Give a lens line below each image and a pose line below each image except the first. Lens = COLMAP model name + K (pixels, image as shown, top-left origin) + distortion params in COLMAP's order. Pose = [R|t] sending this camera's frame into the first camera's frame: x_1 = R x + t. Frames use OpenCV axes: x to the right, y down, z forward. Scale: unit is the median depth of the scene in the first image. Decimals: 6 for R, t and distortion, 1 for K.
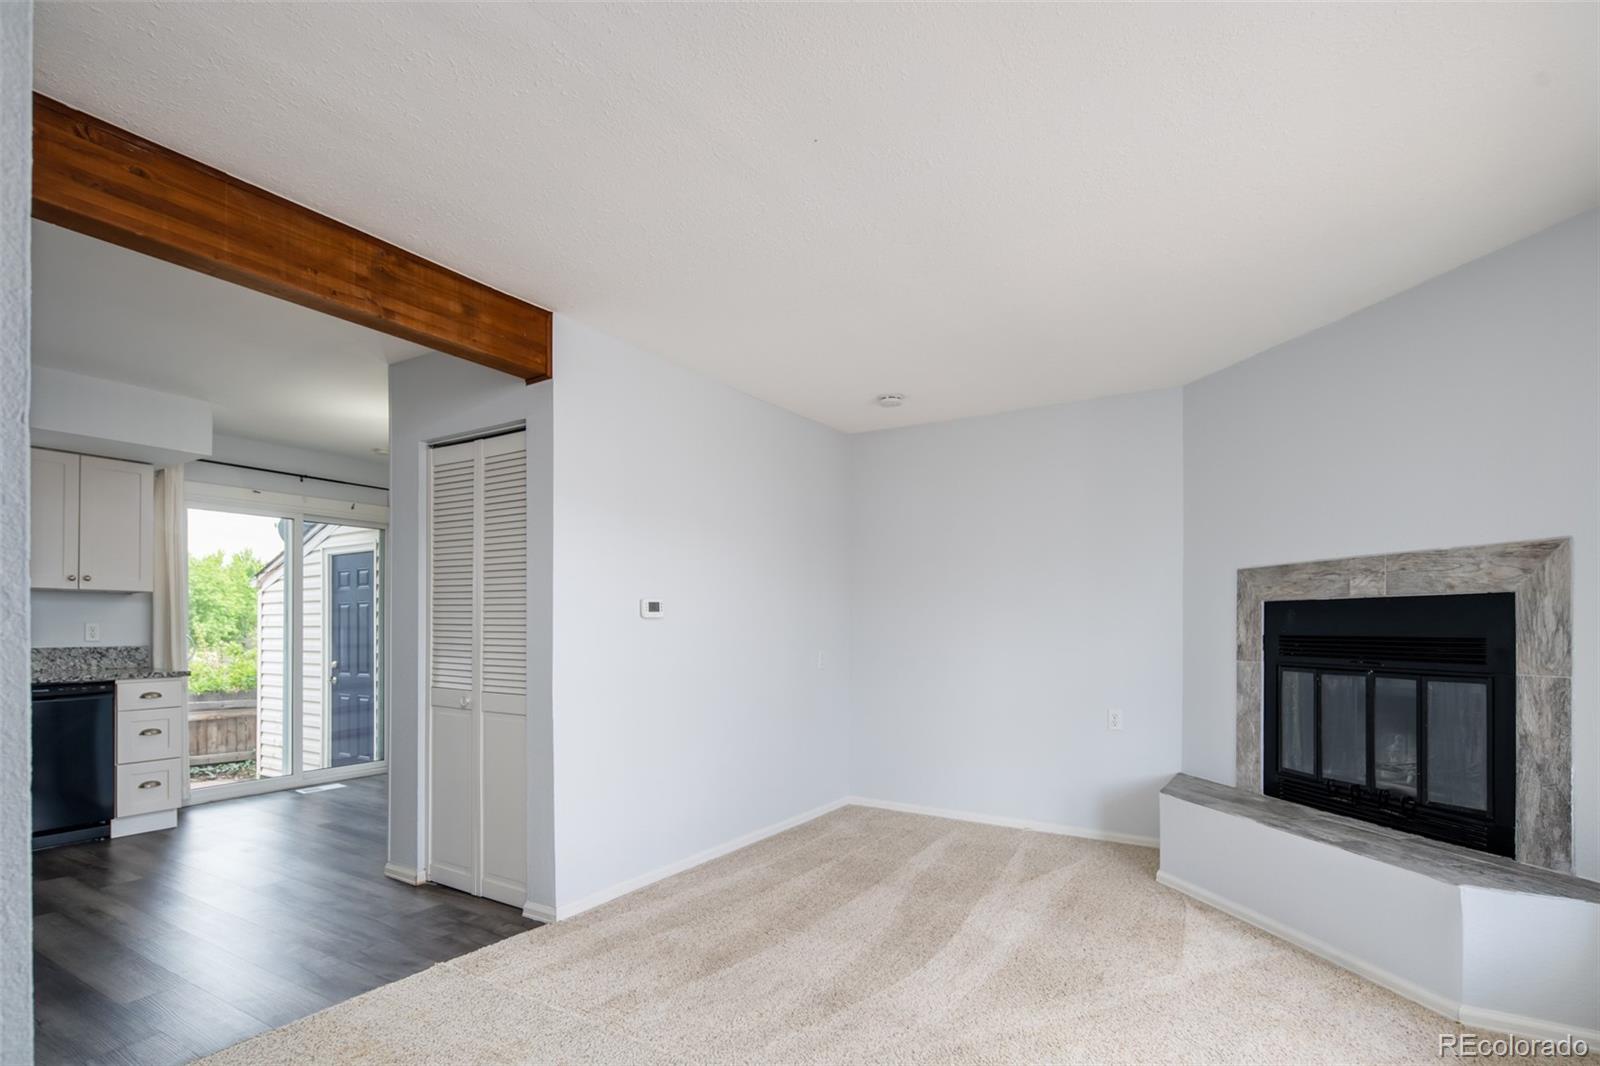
lens RADIAL K [[785.4, 0, 793.8], [0, 785.4, 628.9], [0, 0, 1]] dist [0.014943, -0.009814]
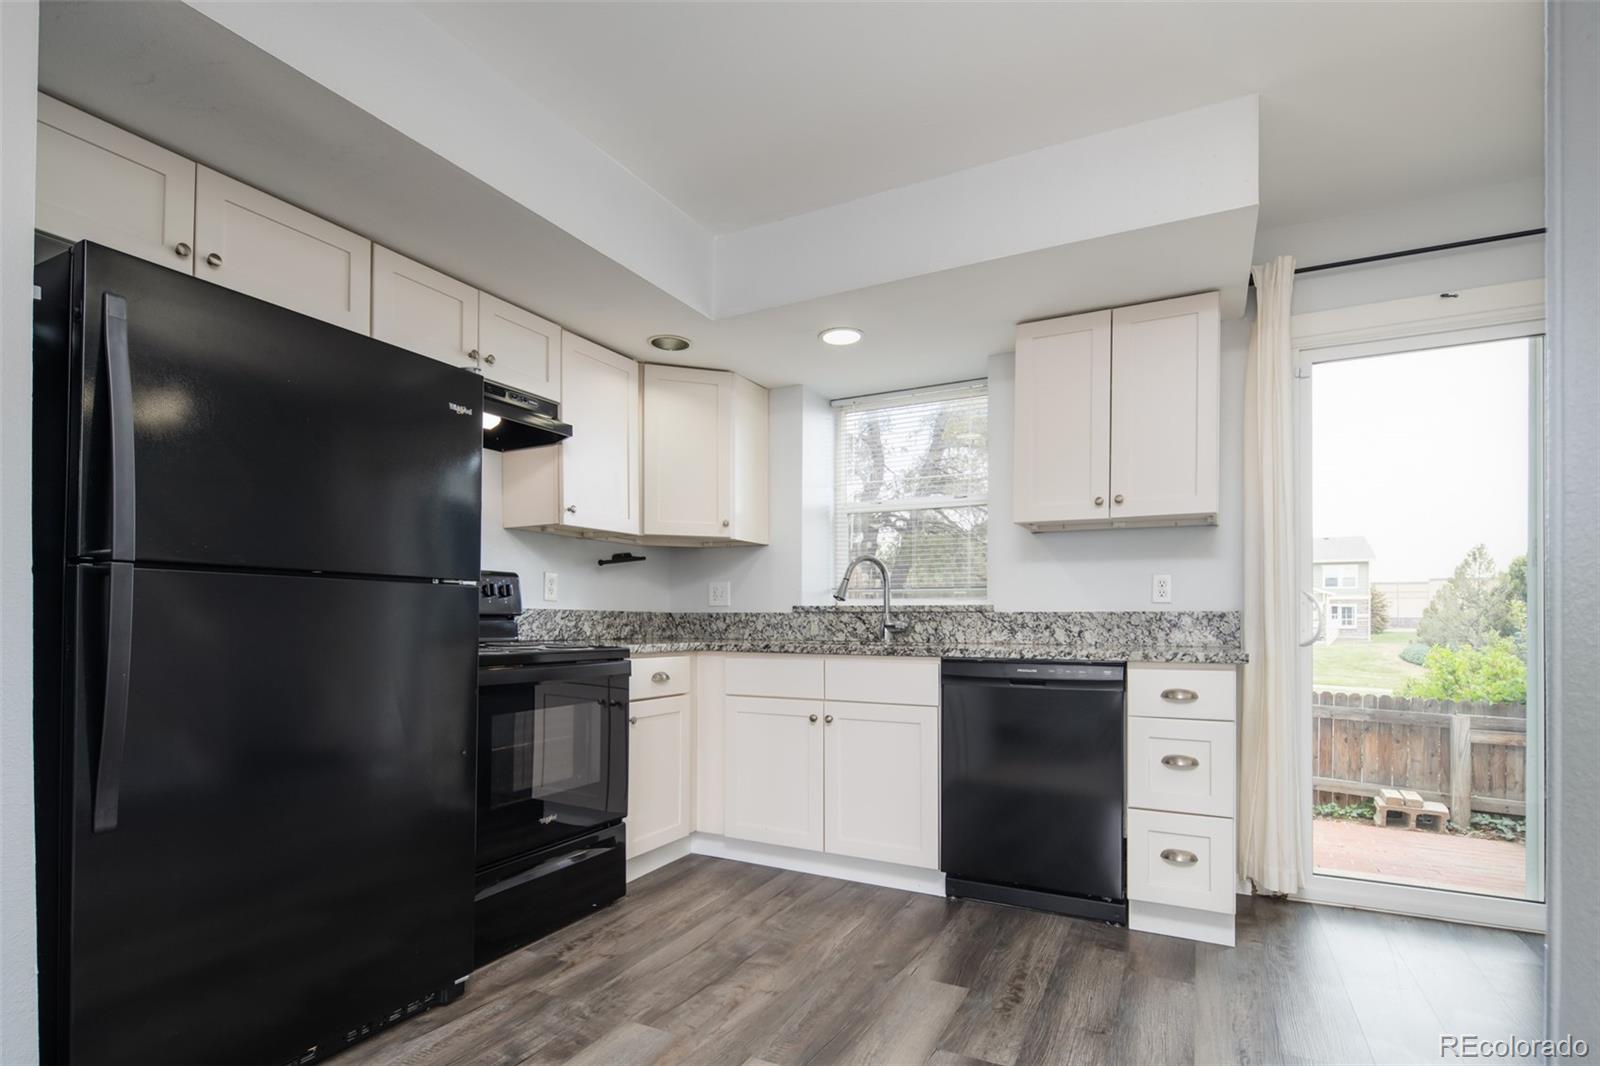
lens RADIAL K [[785.4, 0, 795.7], [0, 785.4, 615.5], [0, 0, 1]] dist [0.014943, -0.009814]
pose [[0.091648, -0.008216, -0.995758, -0.291231], [-0.006860, 0.999937, -0.008882, 0.036154], [0.995768, 0.007644, 0.091586, 0.685624]]
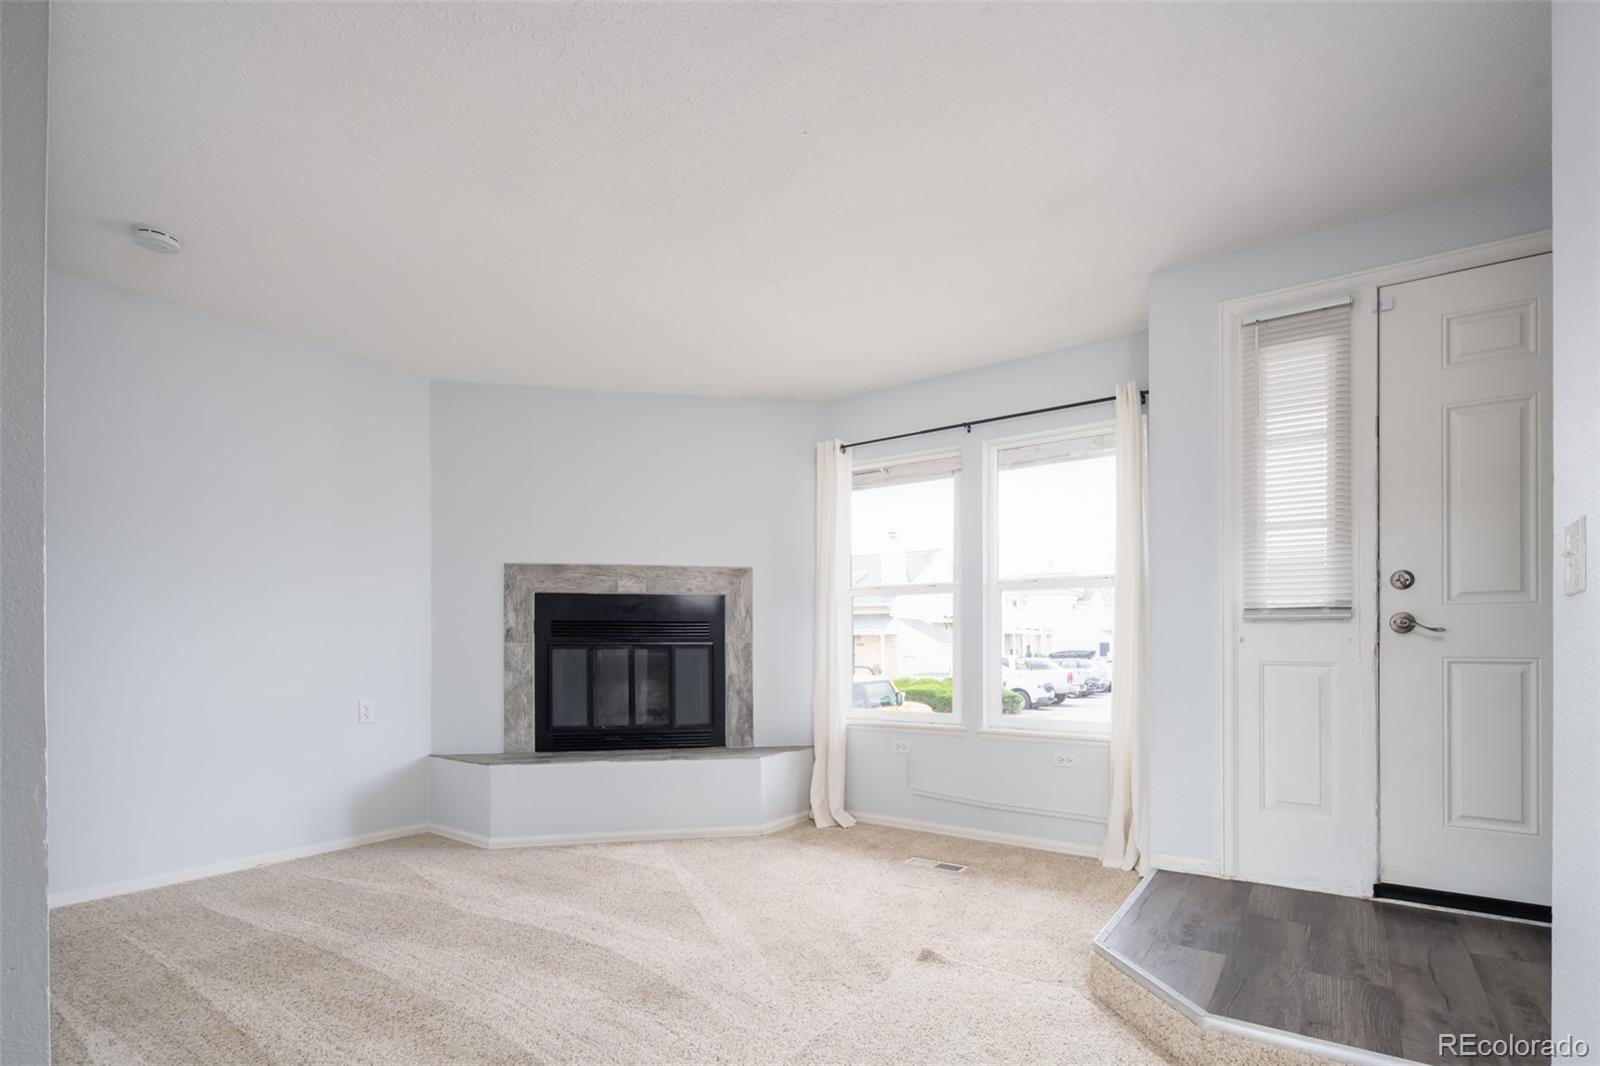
lens RADIAL K [[785.4, 0, 810.9], [0, 785.4, 645.4], [0, 0, 1]] dist [0.014943, -0.009814]
pose [[0.036720, -0.004790, 0.999314, -0.480397], [0.002001, 0.999987, 0.004720, 0.033308], [-0.999324, 0.001826, 0.036729, 0.429111]]
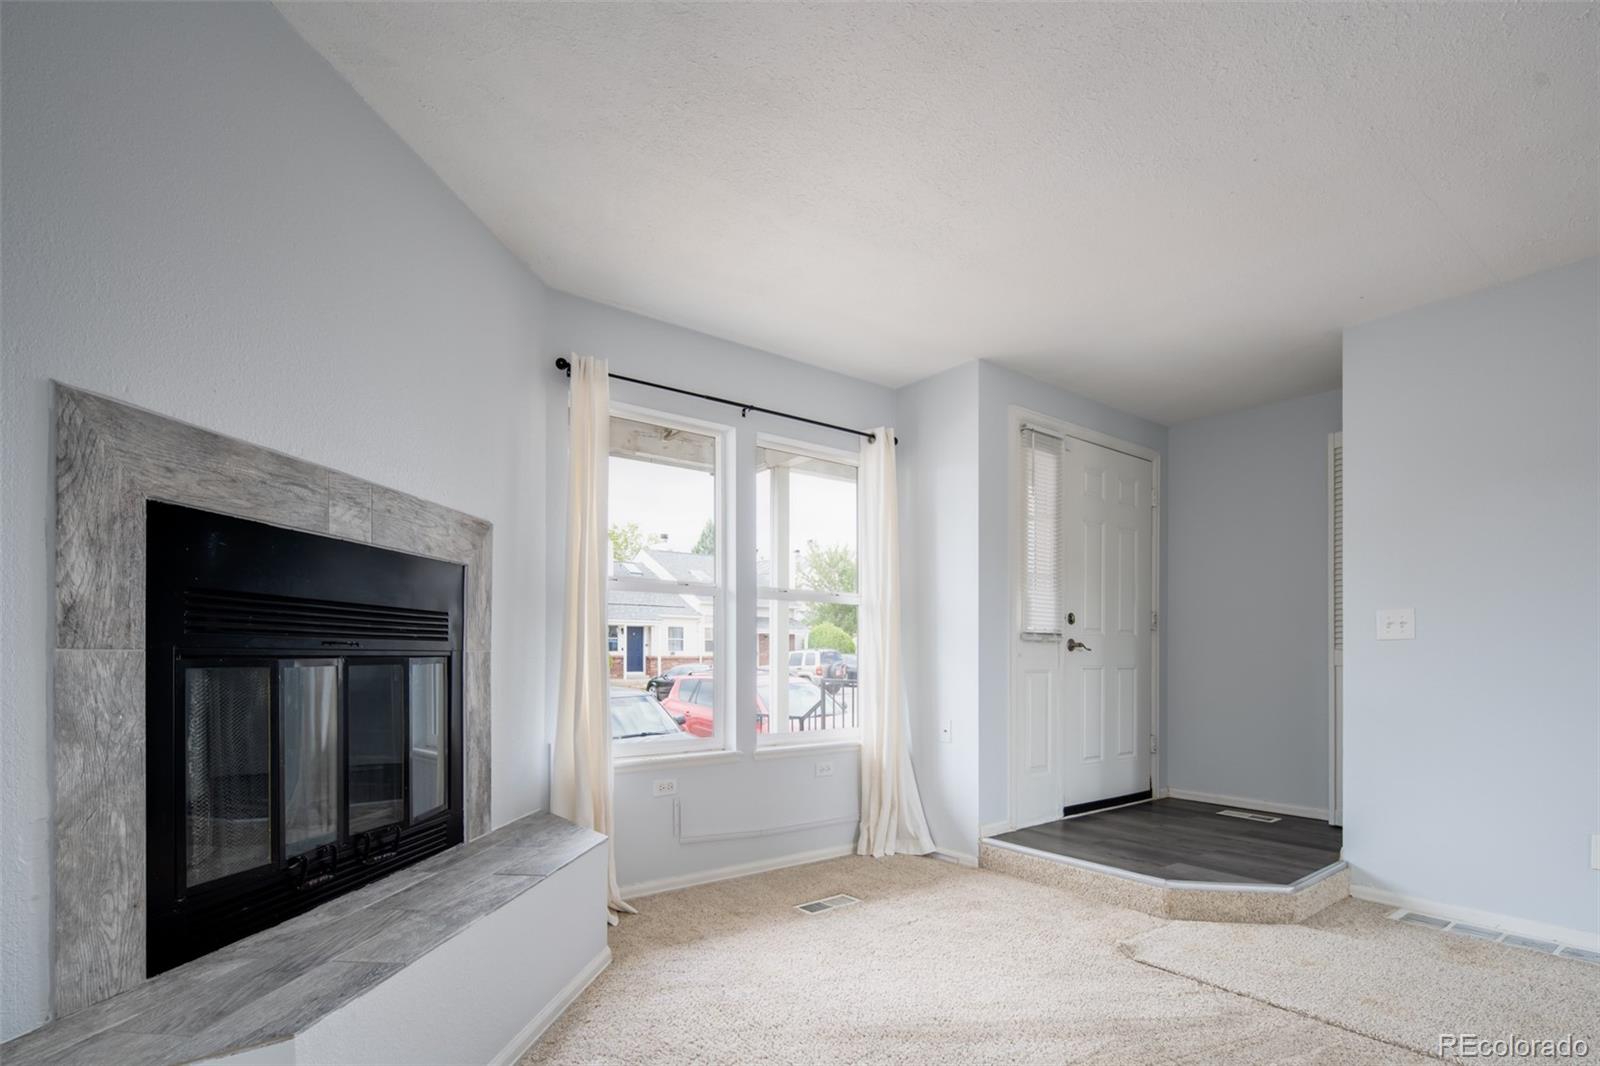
lens RADIAL K [[785.4, 0, 800.8], [0, 785.4, 655.6], [0, 0, 1]] dist [0.014943, -0.009814]
pose [[-0.944863, -0.010198, 0.327306, 0.121072], [-0.009477, 0.999948, 0.003799, 0.032350], [-0.327327, 0.000487, -0.944911, 1.024062]]
